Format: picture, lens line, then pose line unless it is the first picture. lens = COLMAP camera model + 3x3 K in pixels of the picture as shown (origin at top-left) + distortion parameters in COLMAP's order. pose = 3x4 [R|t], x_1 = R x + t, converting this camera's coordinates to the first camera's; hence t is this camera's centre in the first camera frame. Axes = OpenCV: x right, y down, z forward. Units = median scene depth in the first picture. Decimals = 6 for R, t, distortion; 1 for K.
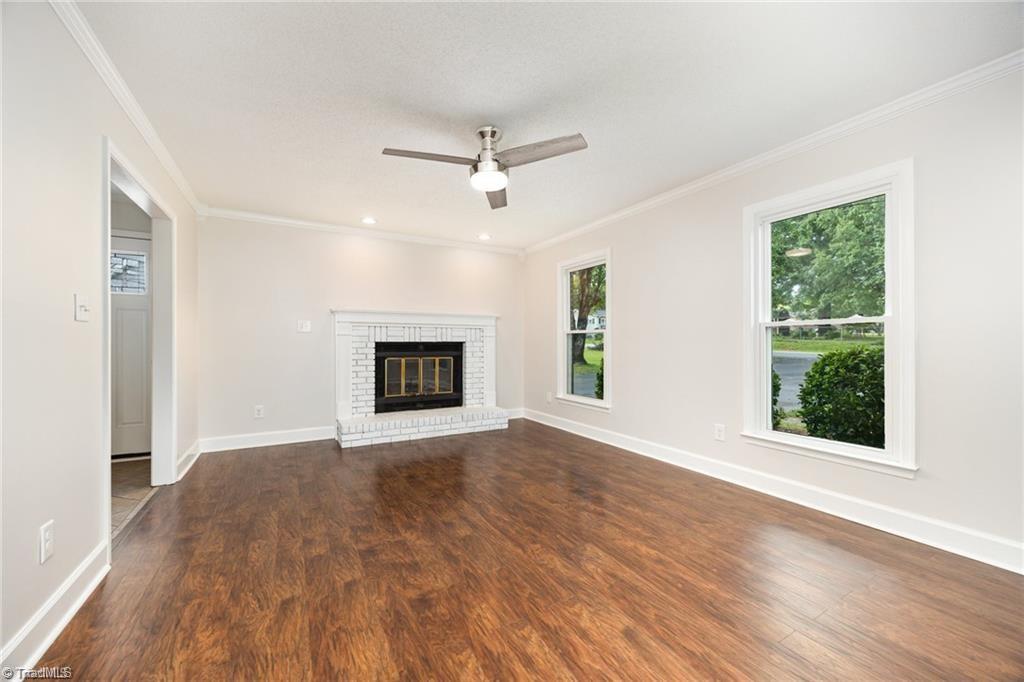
lens RADIAL K [[397.7, 0, 512.0], [0, 397.7, 341.3], [0, 0, 1]] dist [0.002988, -0.000217]
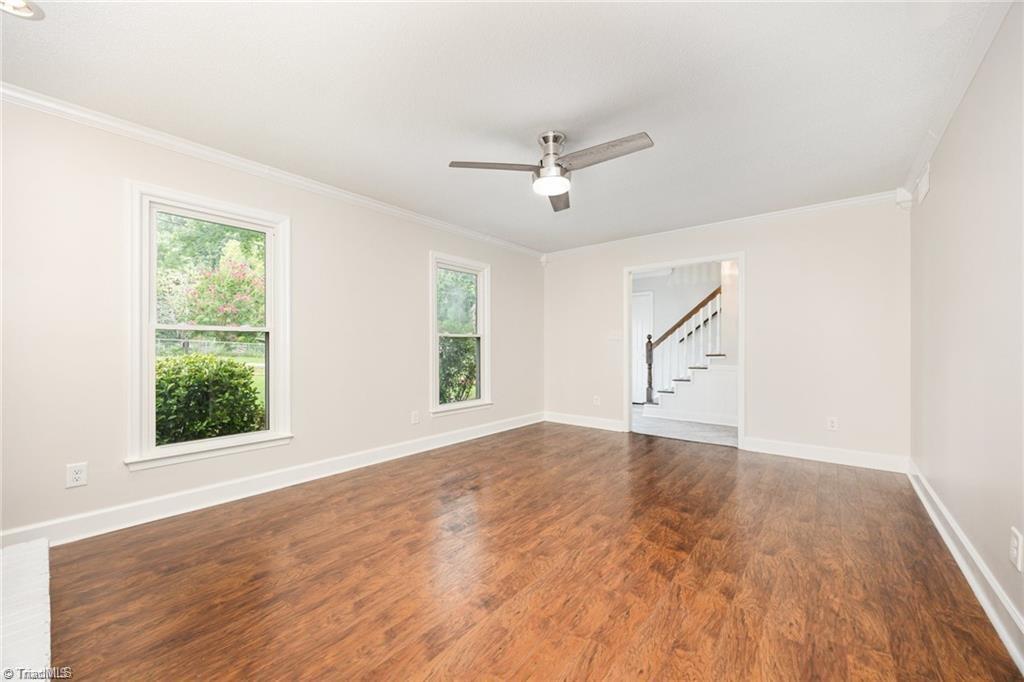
lens RADIAL K [[397.7, 0, 482.5], [0, 397.7, 346.8], [0, 0, 1]] dist [0.002988, -0.000217]
pose [[-0.329380, -0.000045, 0.944197, -1.153528], [-0.006945, 0.999973, -0.002375, -0.004814], [-0.944172, -0.007340, -0.329371, 1.801237]]
